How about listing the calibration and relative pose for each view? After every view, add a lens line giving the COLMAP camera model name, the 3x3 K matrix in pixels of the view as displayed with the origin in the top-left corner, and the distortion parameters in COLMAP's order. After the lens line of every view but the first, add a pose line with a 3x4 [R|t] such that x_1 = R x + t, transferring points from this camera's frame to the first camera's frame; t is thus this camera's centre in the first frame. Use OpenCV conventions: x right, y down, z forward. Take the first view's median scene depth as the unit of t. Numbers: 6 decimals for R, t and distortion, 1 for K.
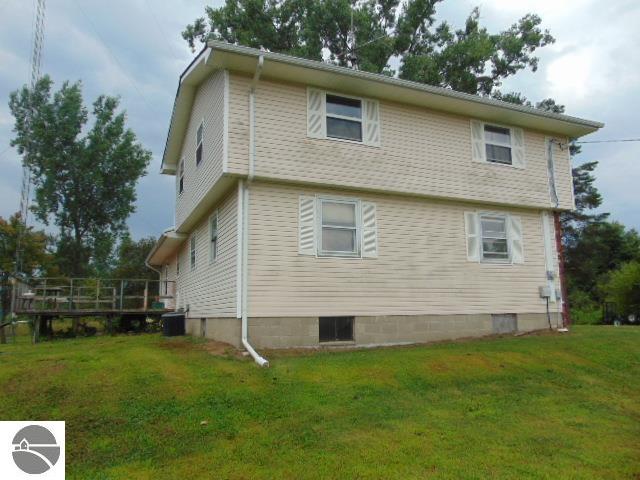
lens RADIAL K [[467.4, 0, 320.7], [0, 467.4, 242.0], [0, 0, 1]] dist [0.003962, 0.005471]
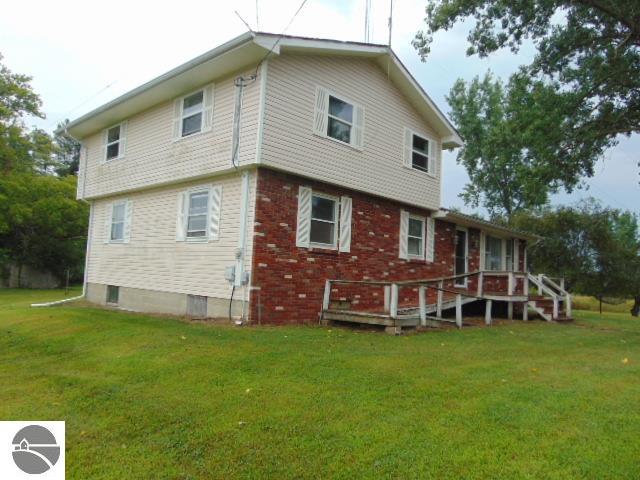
lens RADIAL K [[467.4, 0, 322.0], [0, 467.4, 239.0], [0, 0, 1]] dist [0.003962, 0.005471]
pose [[0.383488, -0.038205, -0.922755, 1.322508], [0.085417, 0.996329, -0.005753, 0.066338], [0.919587, -0.076613, 0.385343, 0.856616]]
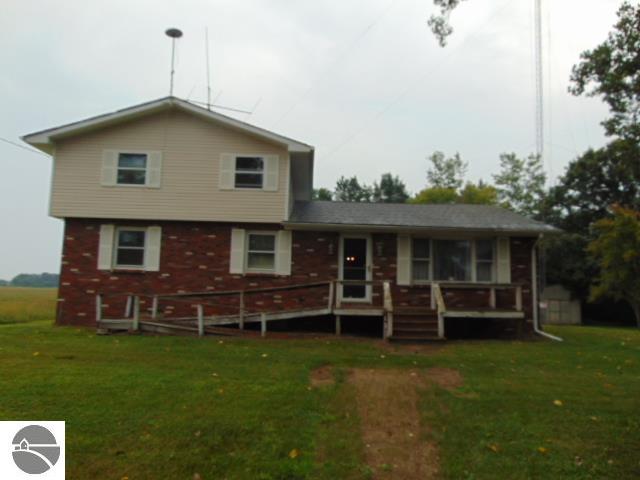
lens RADIAL K [[467.4, 0, 316.9], [0, 467.4, 240.5], [0, 0, 1]] dist [0.003962, 0.005471]
pose [[-0.389698, -0.094780, -0.916053, 1.384375], [0.121197, 0.980761, -0.153034, 0.249913], [0.912933, -0.170660, -0.370713, 2.116655]]
